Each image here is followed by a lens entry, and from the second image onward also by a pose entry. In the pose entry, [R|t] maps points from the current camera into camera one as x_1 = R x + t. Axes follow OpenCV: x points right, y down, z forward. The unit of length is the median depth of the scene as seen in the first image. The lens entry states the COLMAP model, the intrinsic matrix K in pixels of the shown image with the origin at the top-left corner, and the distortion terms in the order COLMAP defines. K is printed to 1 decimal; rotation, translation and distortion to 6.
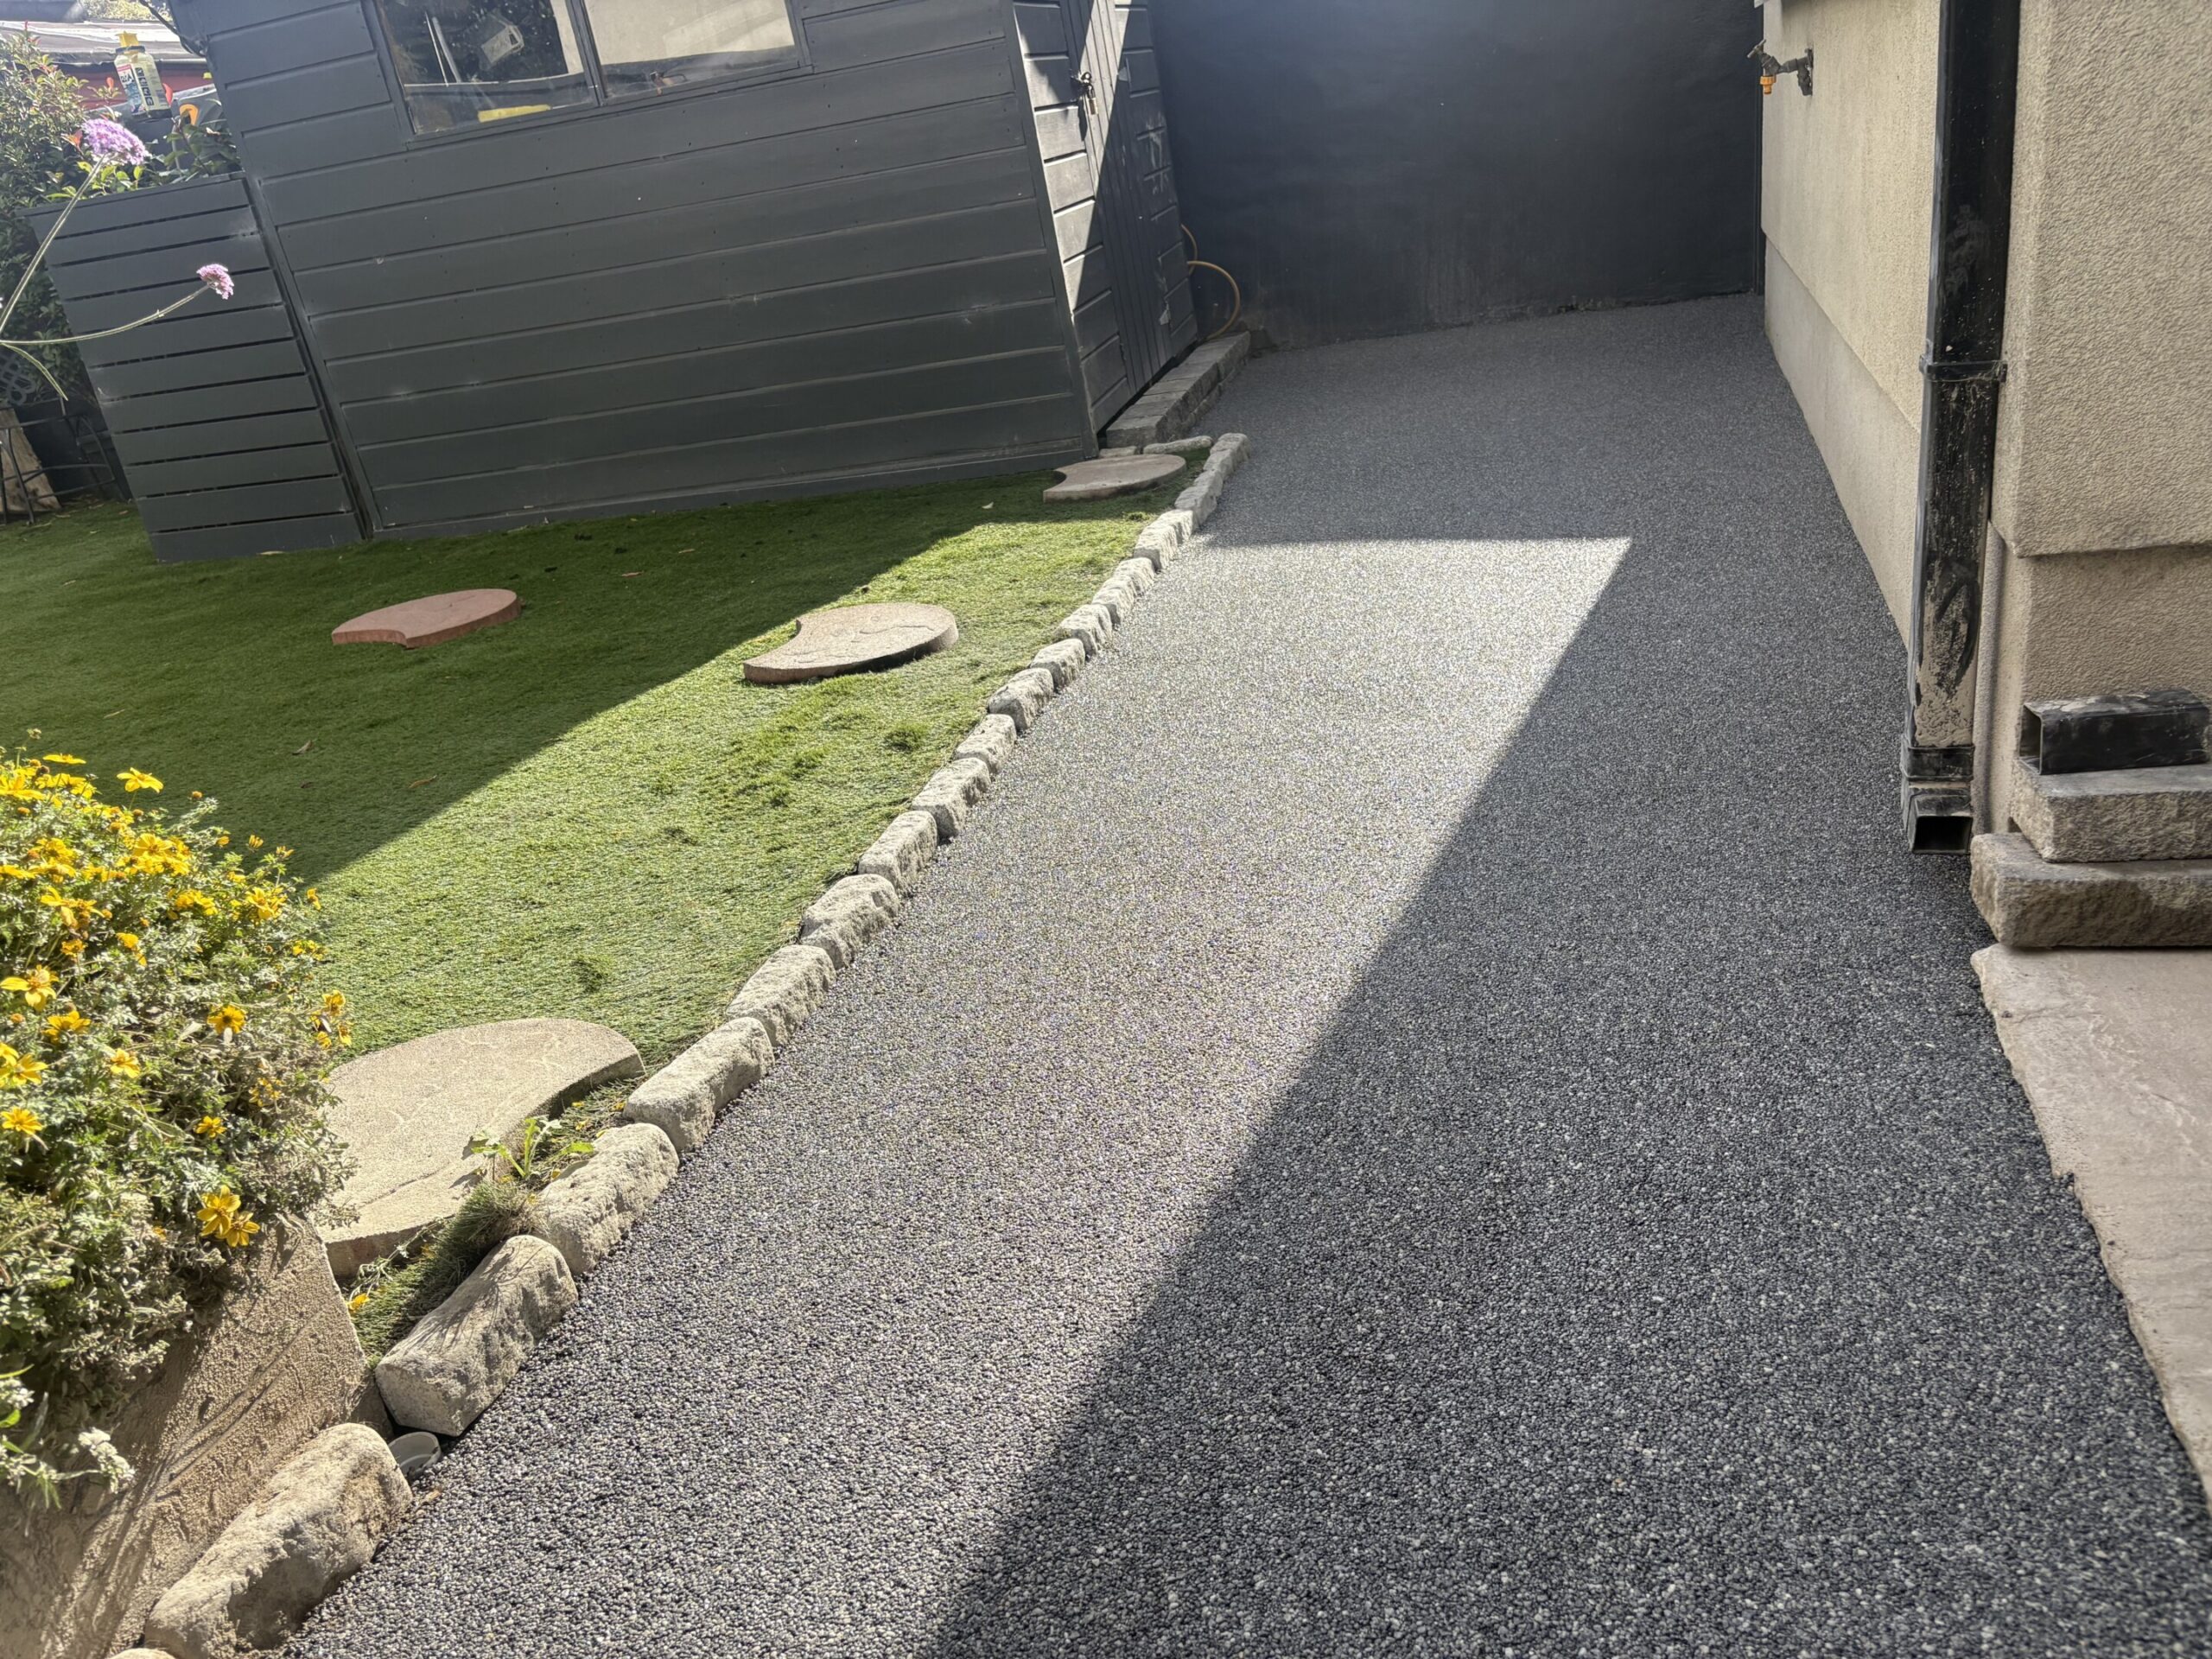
lens RADIAL K [[1663.7, 0, 1098.8], [0, 1663.7, 833.8], [0, 0, 1]] dist [0.044126, -0.045292]
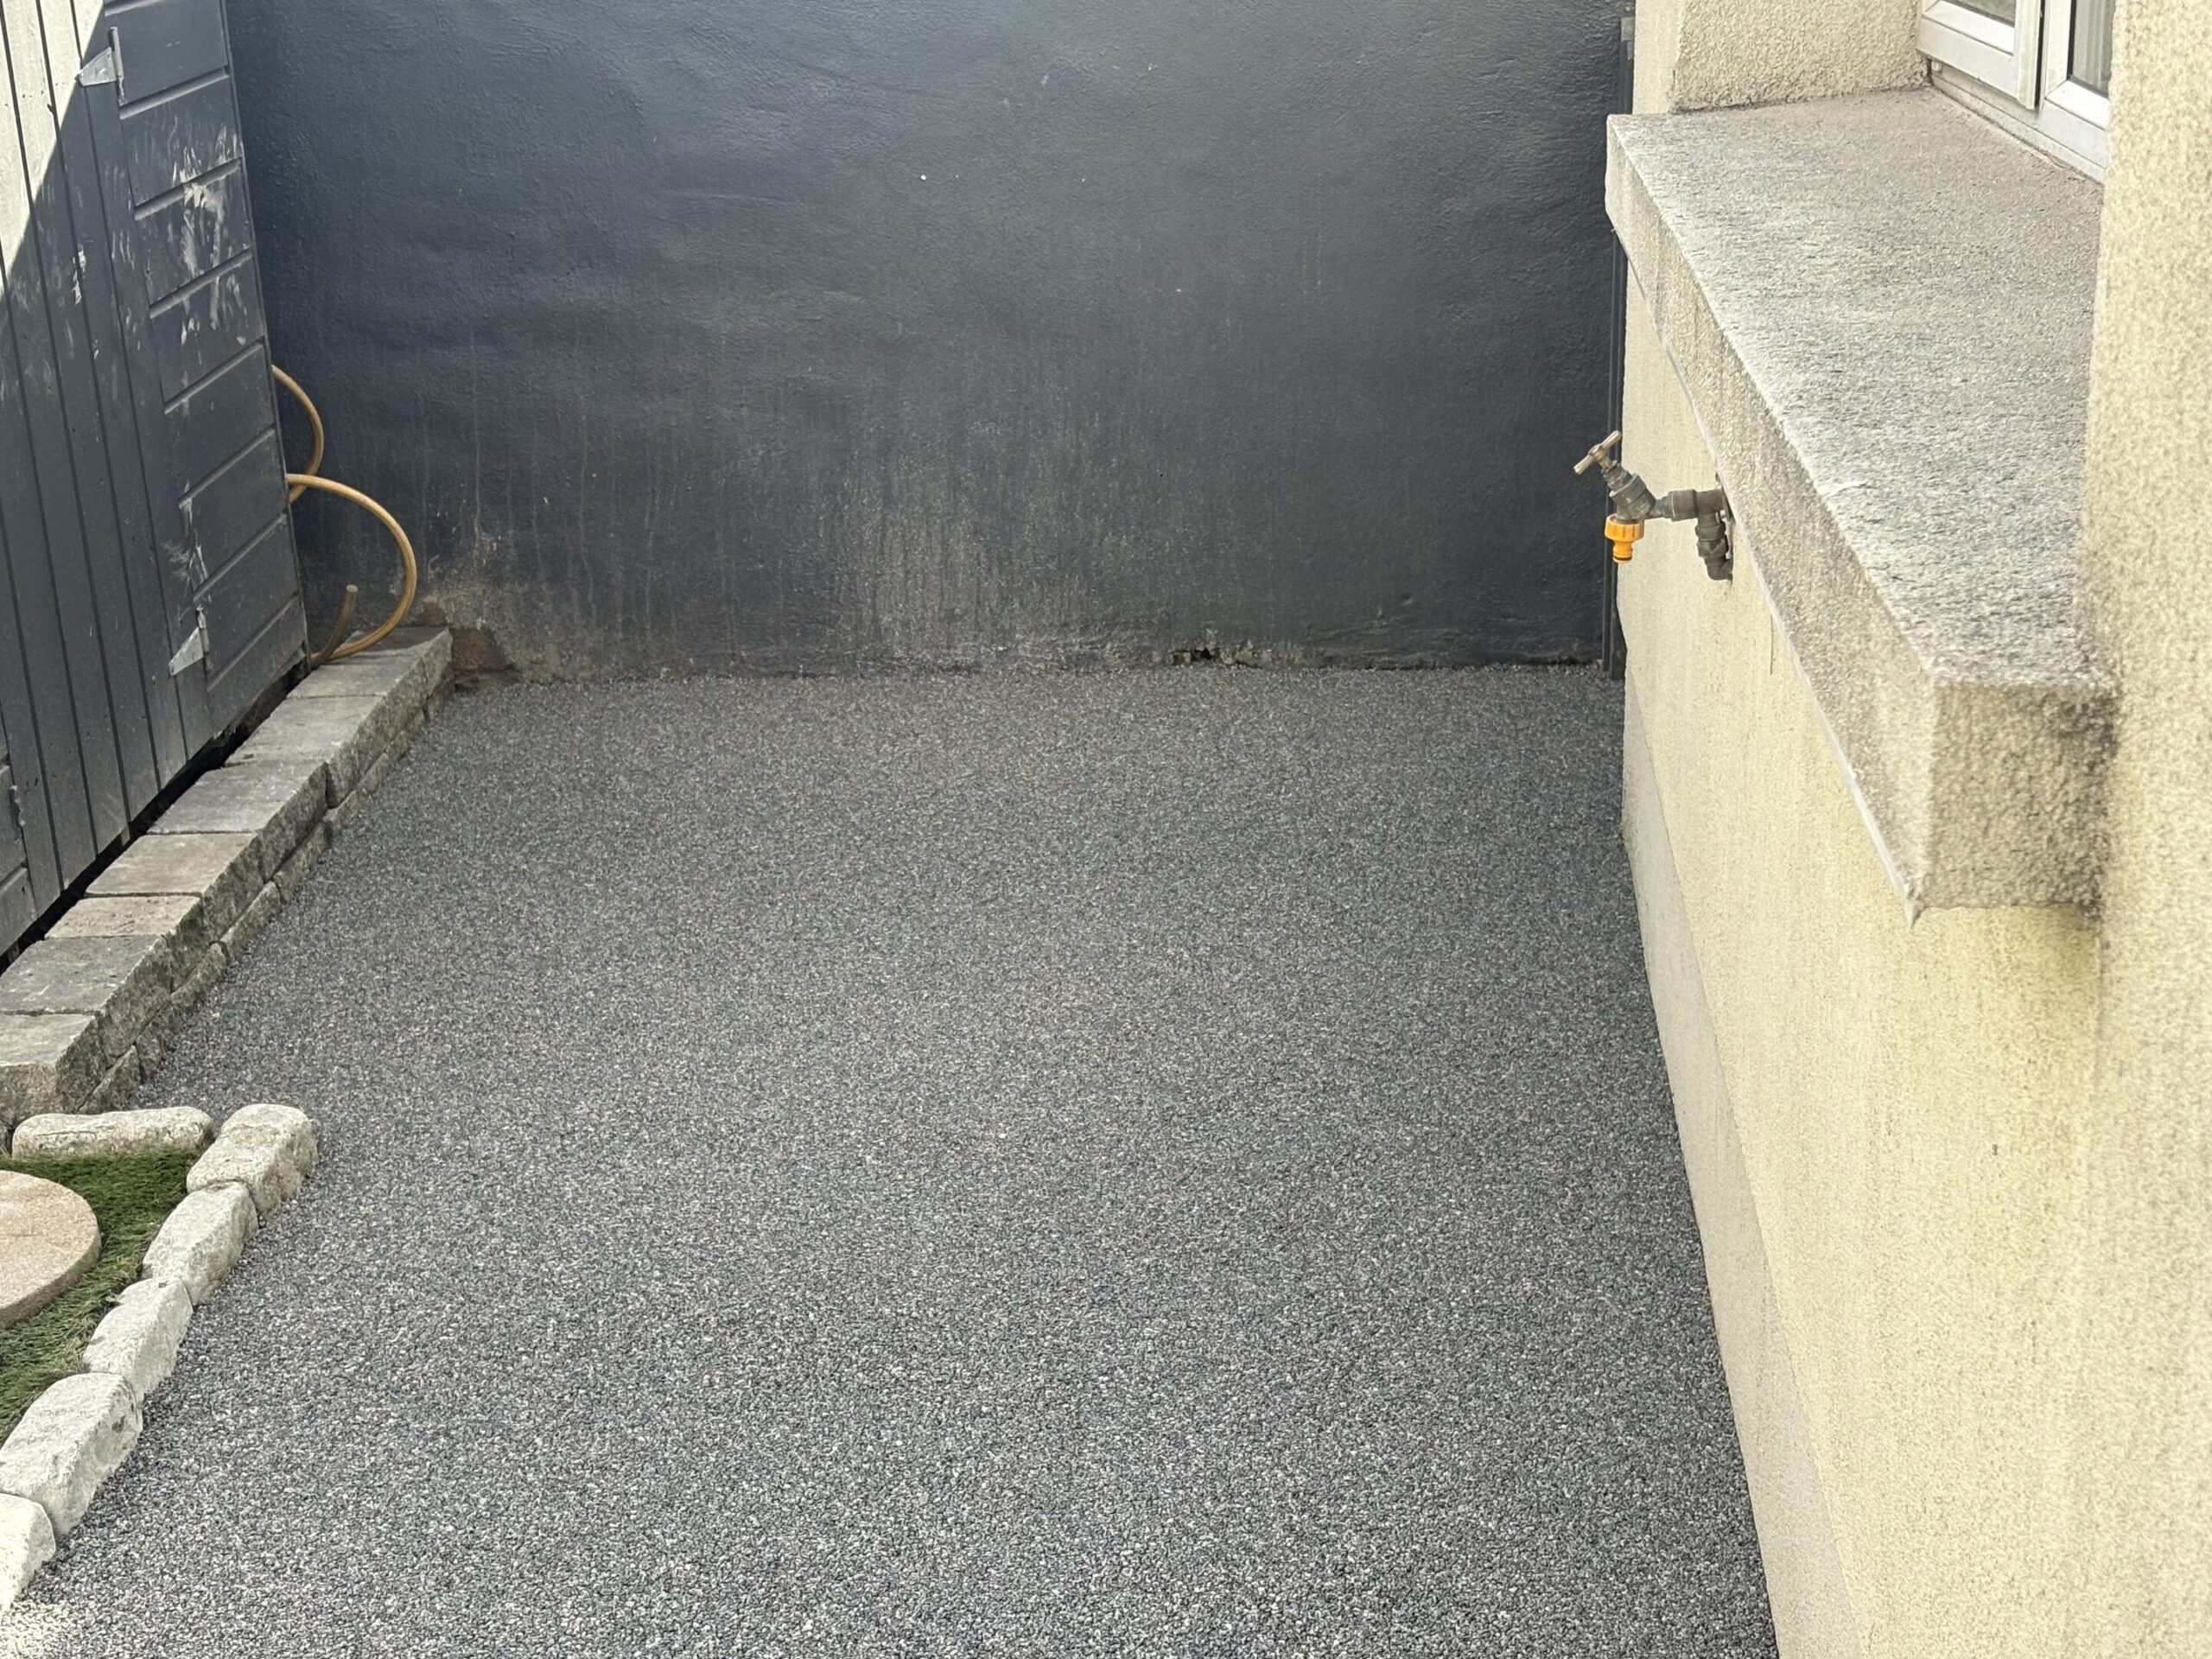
lens RADIAL K [[3420.4, 0, 1110.4], [0, 3420.4, 829.0], [0, 0, 1]] dist [0.051649, 0.000000]
pose [[0.972776, 0.065971, 0.222159, 0.071737], [-0.039086, 0.991598, -0.123312, -0.173317], [-0.228428, 0.111272, 0.967181, 0.173964]]
